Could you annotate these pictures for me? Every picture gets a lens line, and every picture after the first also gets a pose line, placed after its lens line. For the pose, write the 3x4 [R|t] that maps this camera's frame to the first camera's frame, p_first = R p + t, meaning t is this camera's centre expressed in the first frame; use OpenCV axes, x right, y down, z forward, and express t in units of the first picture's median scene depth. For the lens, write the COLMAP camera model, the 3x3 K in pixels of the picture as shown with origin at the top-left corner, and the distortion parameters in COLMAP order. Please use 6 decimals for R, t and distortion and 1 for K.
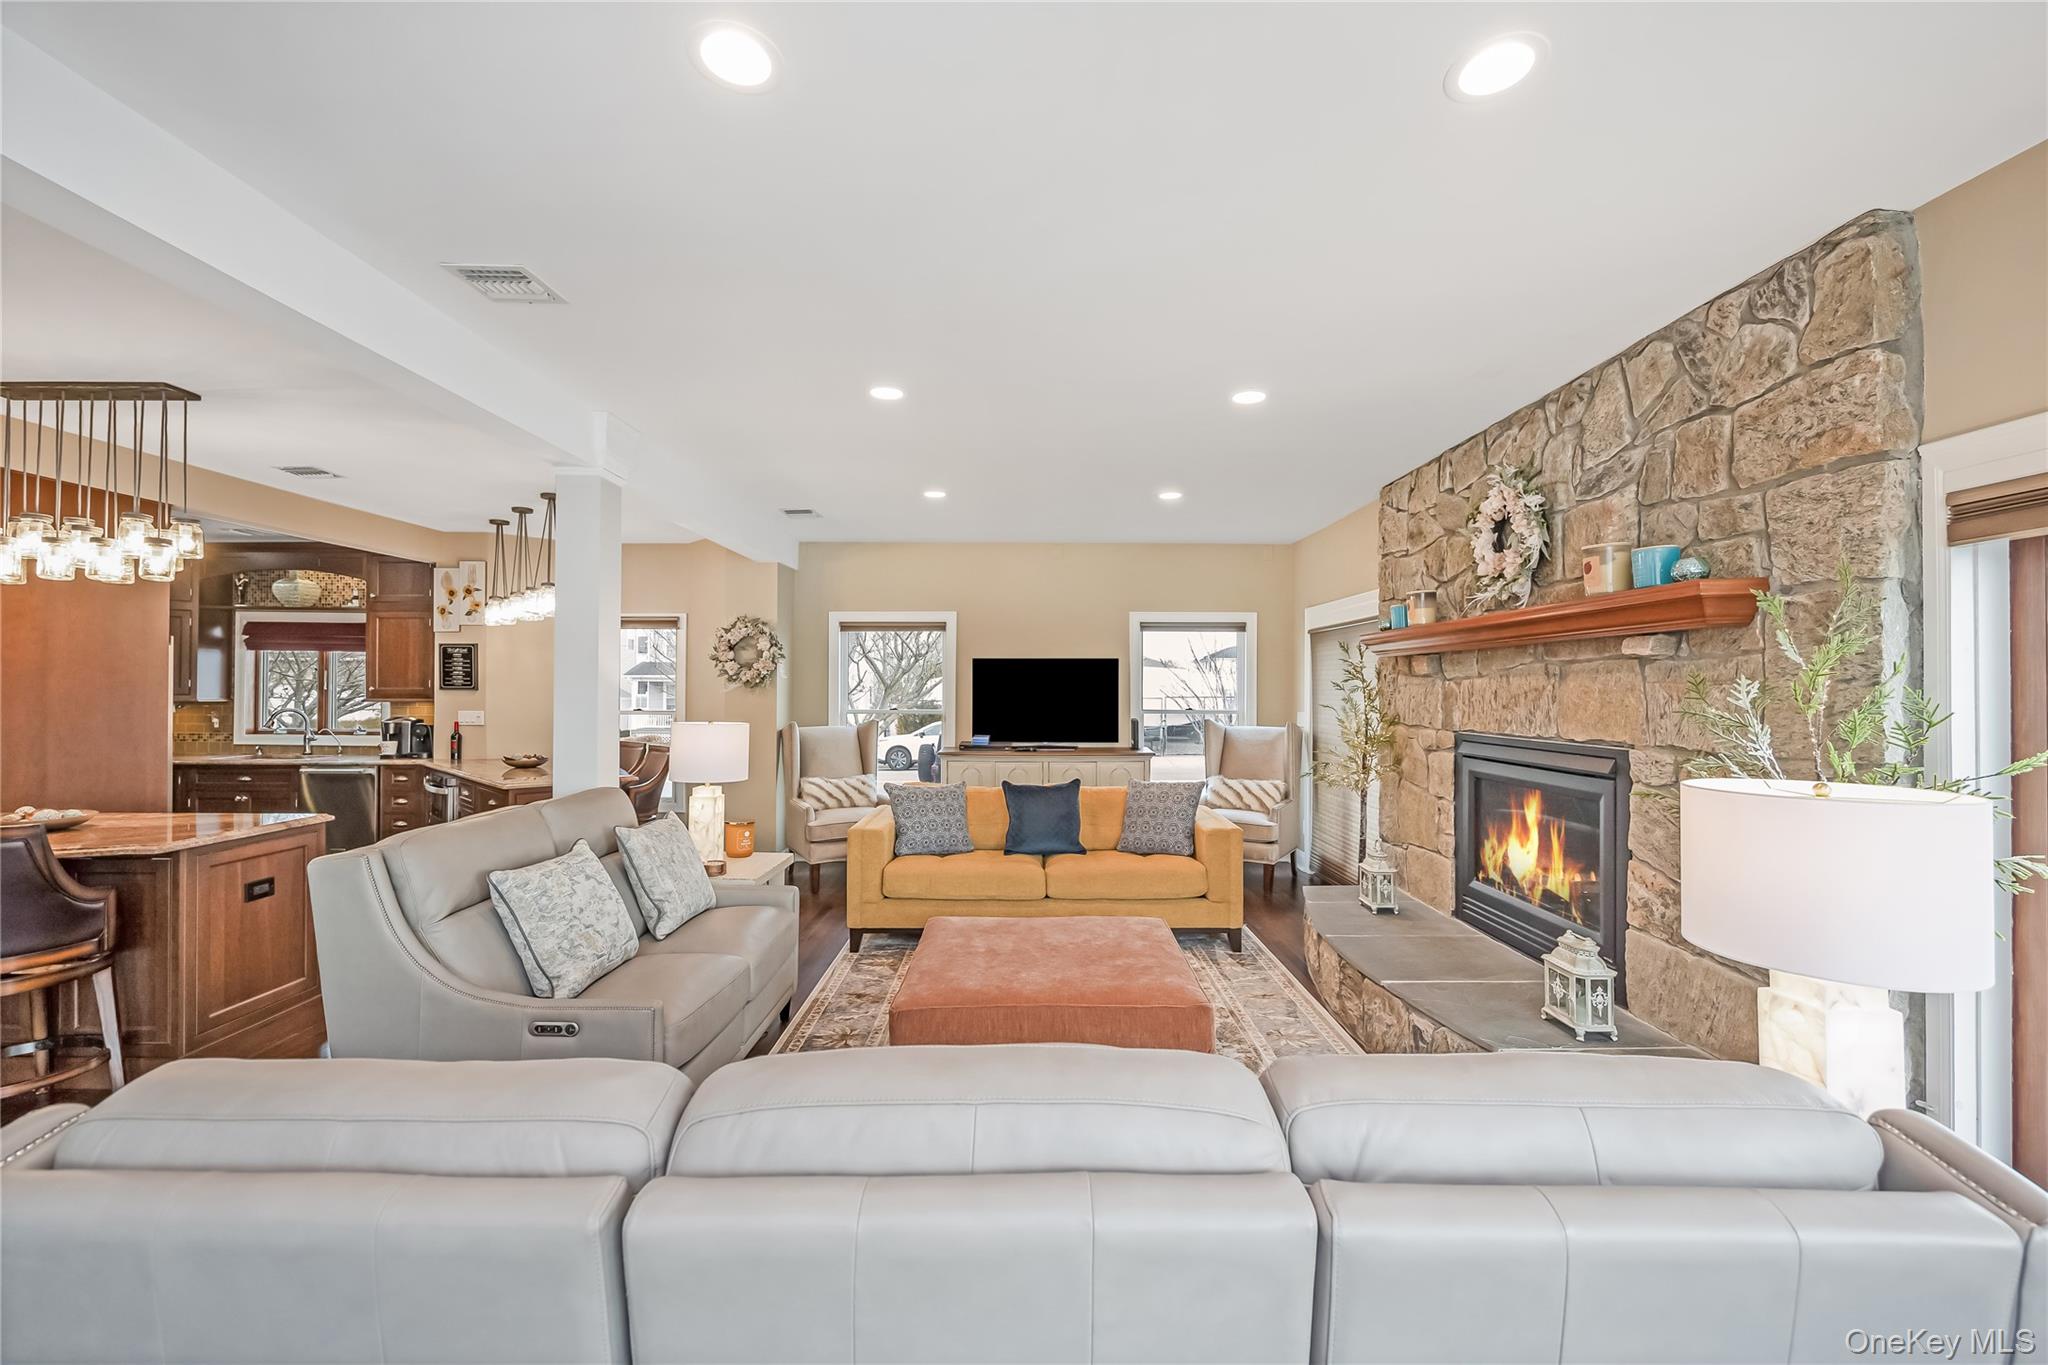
lens RADIAL K [[826.0, 0, 1033.5], [0, 826.0, 682.7], [0, 0, 1]] dist [0.000991, 0.000006]
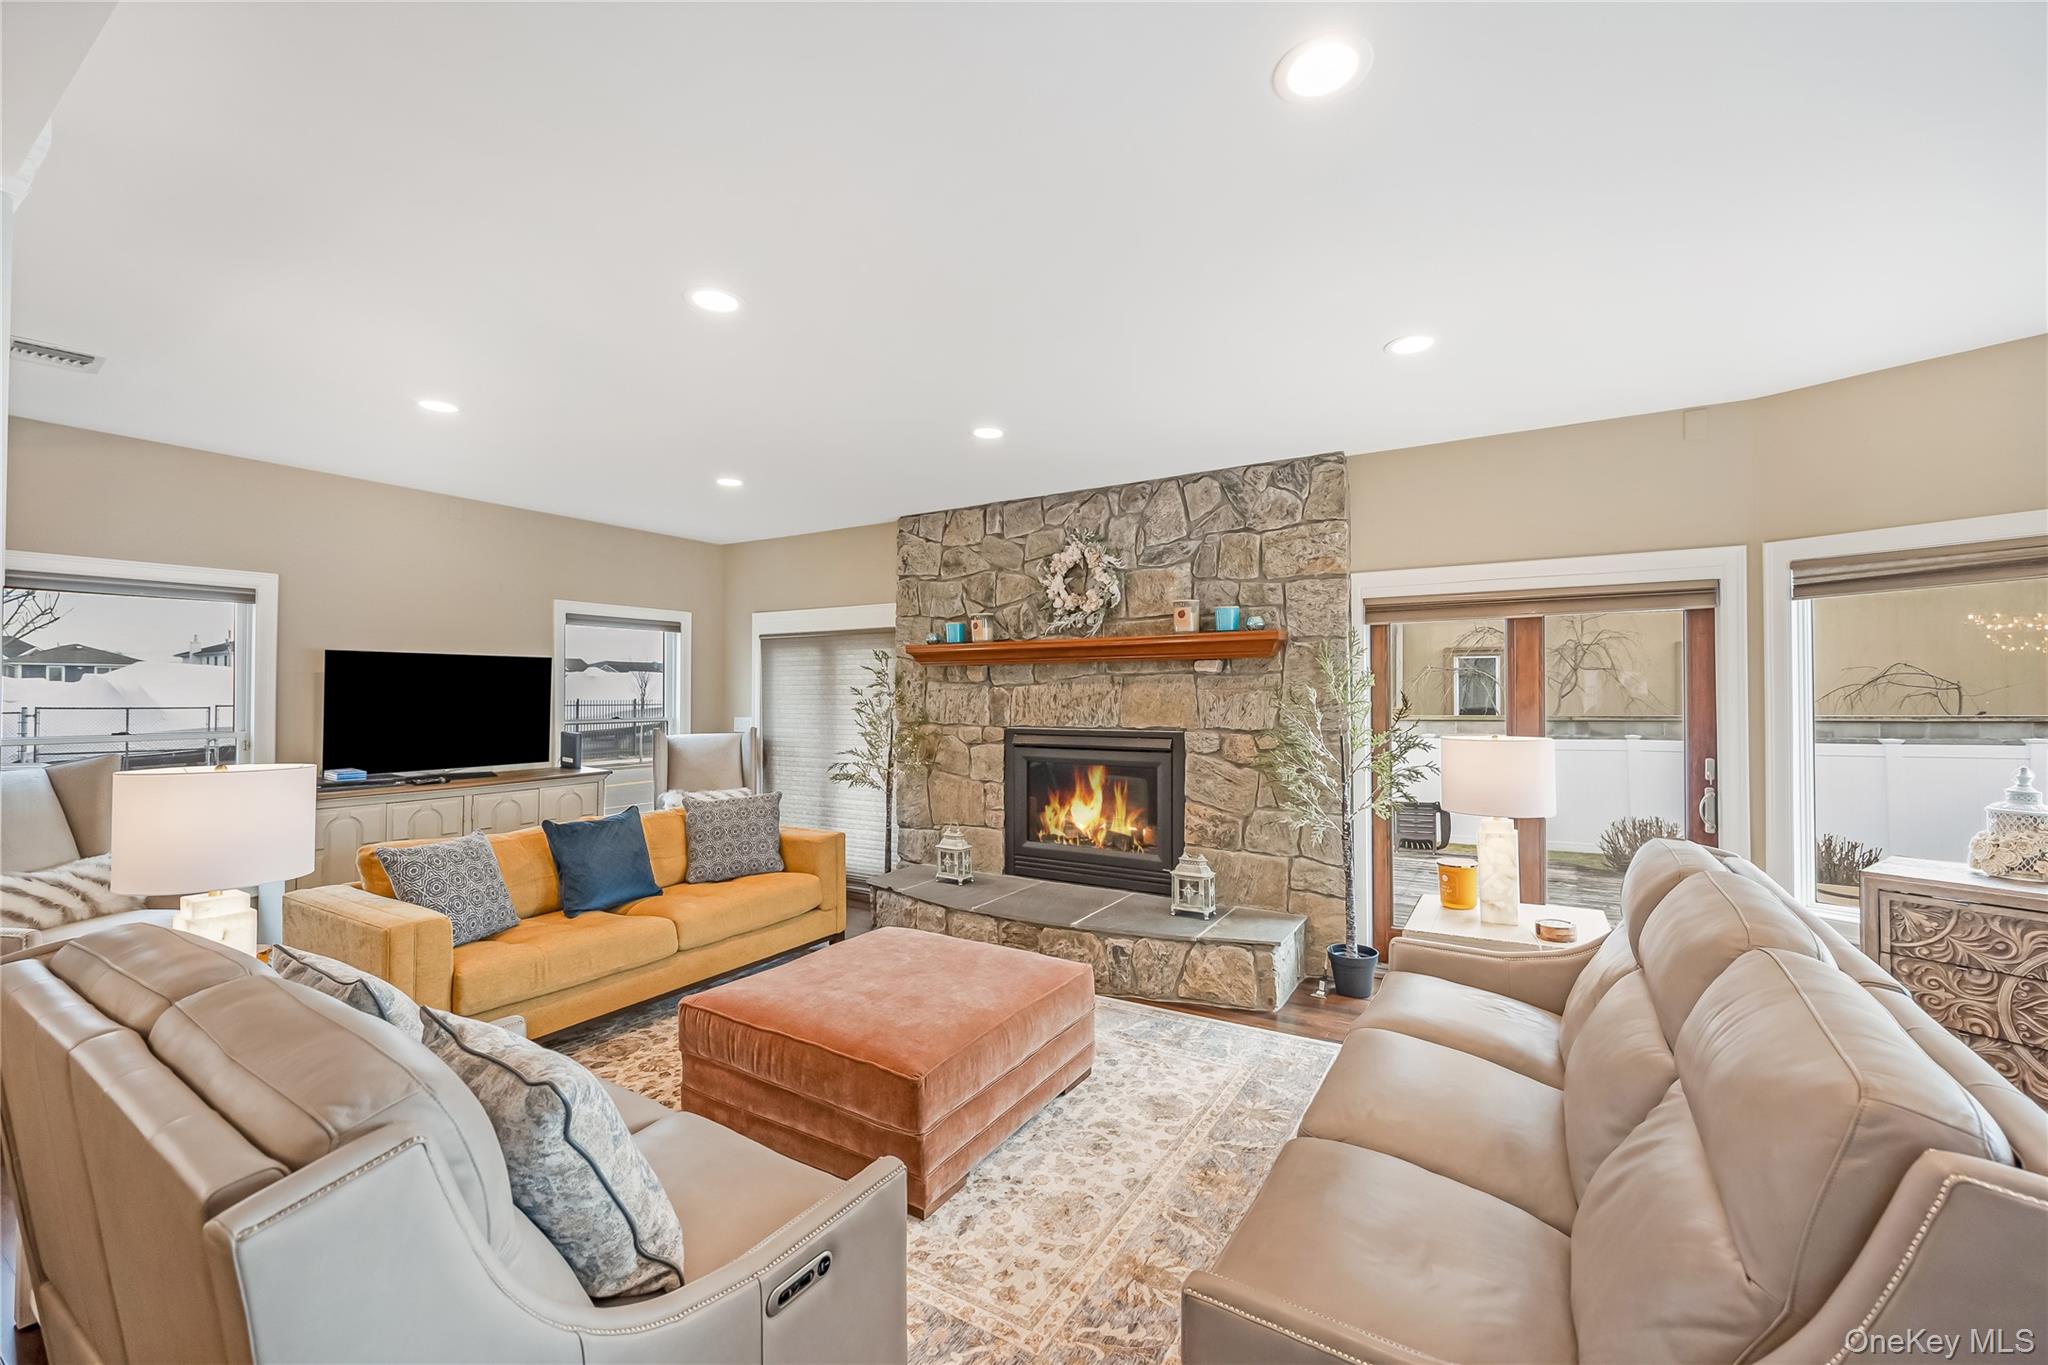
lens RADIAL K [[826.0, 0, 1033.5], [0, 826.0, 682.7], [0, 0, 1]] dist [0.000991, 0.000006]
pose [[0.525105, 0.007642, 0.851003, -0.653542], [-0.002986, 0.999970, -0.007138, 0.000098], [-0.851032, 0.001207, 0.525112, 0.363817]]
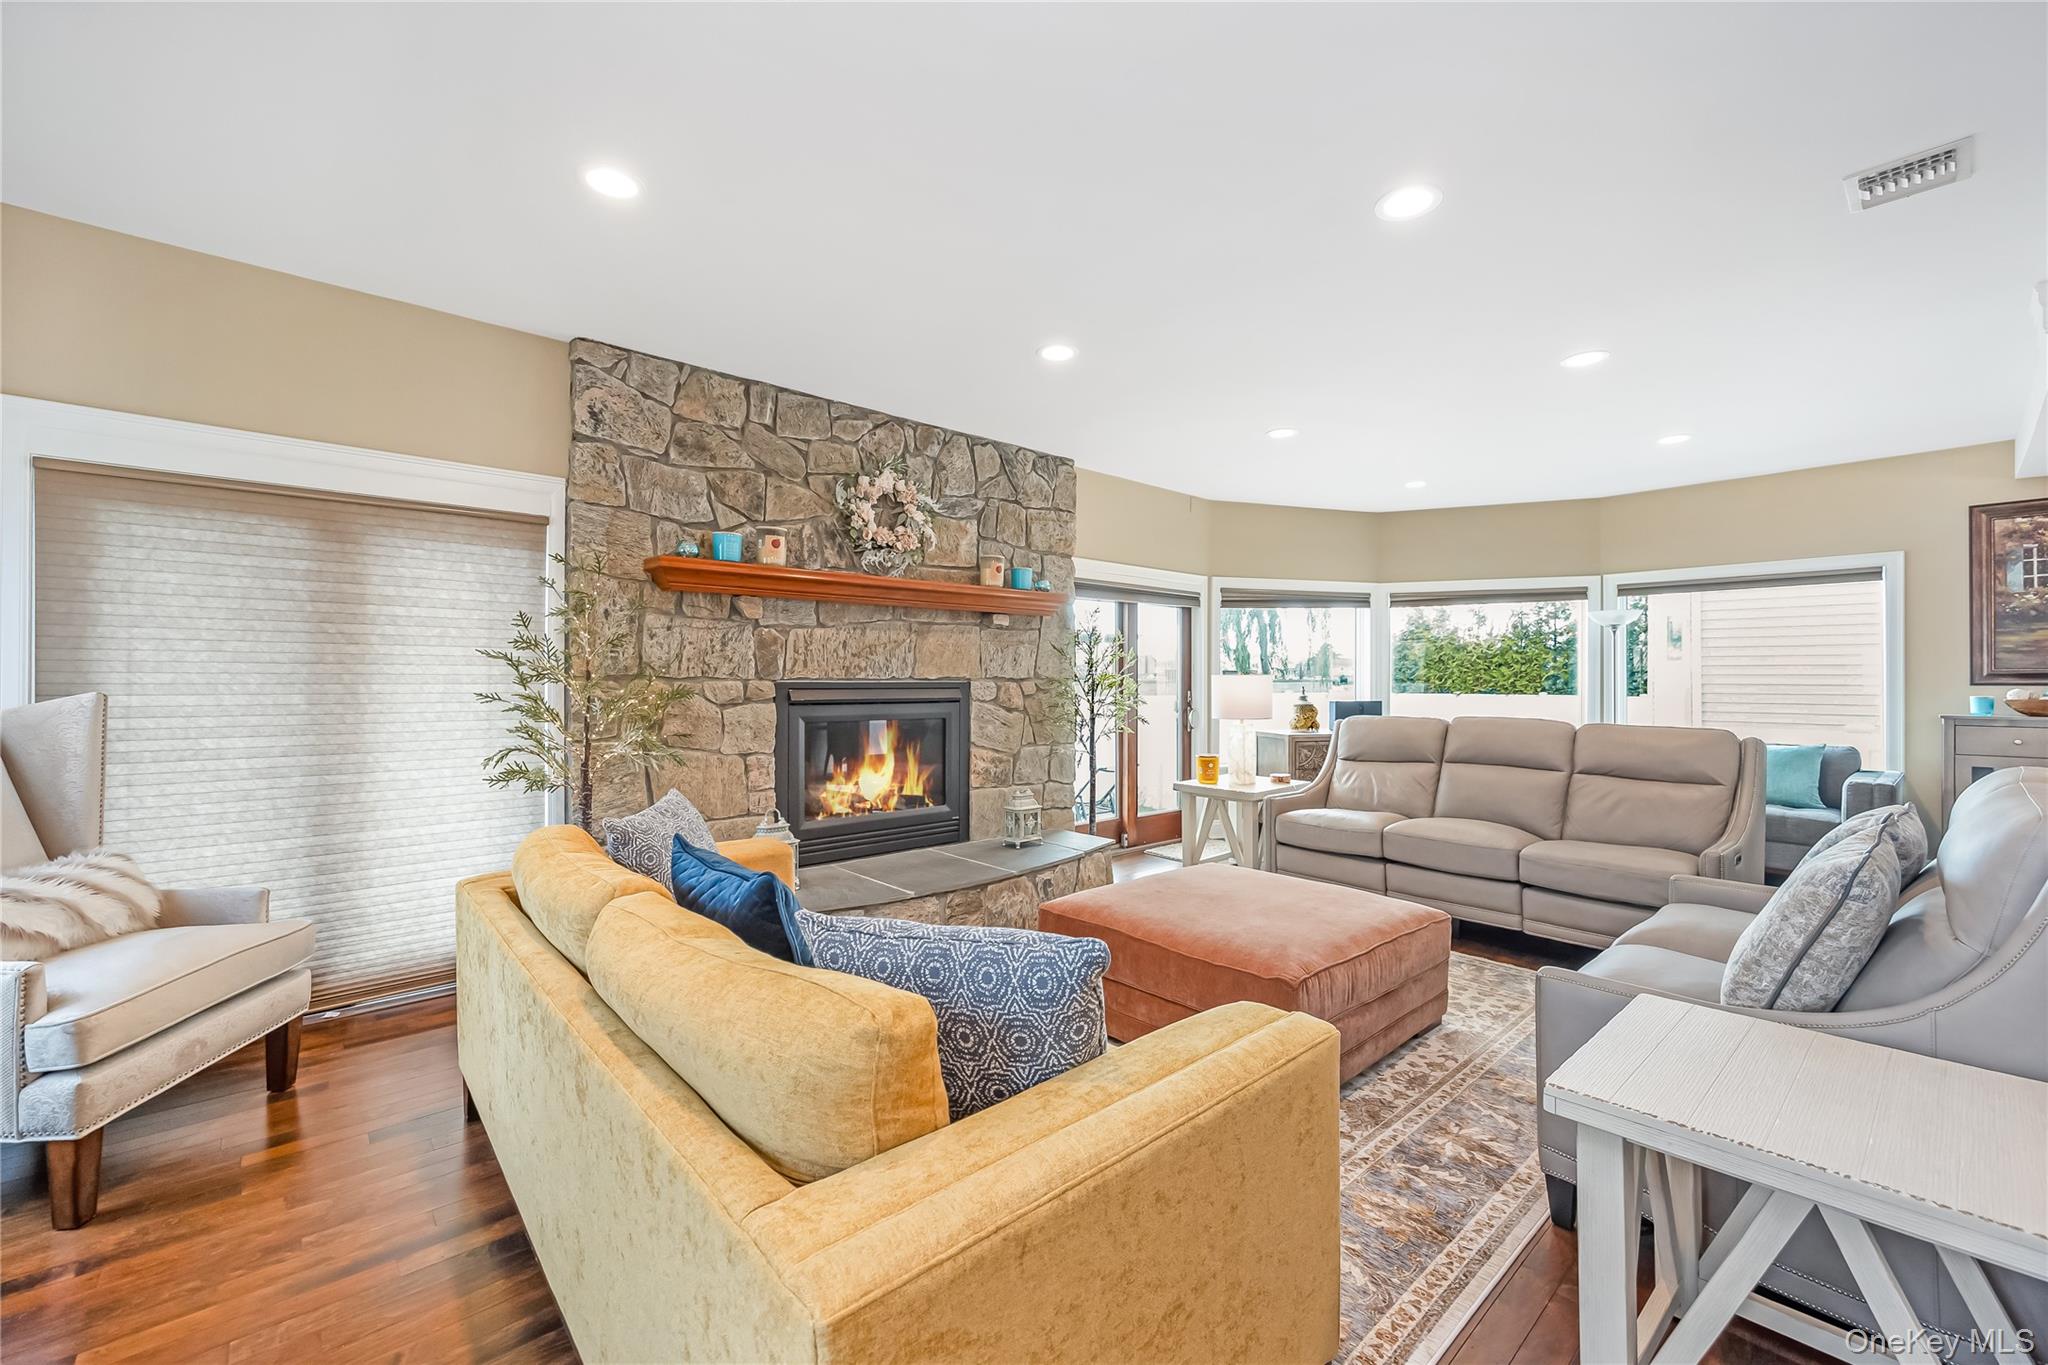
lens RADIAL K [[829.9, 0, 1030.2], [0, 829.9, 676.2], [0, 0, 1]] dist [-0.002188, -0.000340]
pose [[-0.661149, 0.000484, 0.750255, -0.503793], [-0.008905, 0.999924, -0.008492, 0.071991], [-0.750202, -0.012296, -0.661094, 1.717529]]
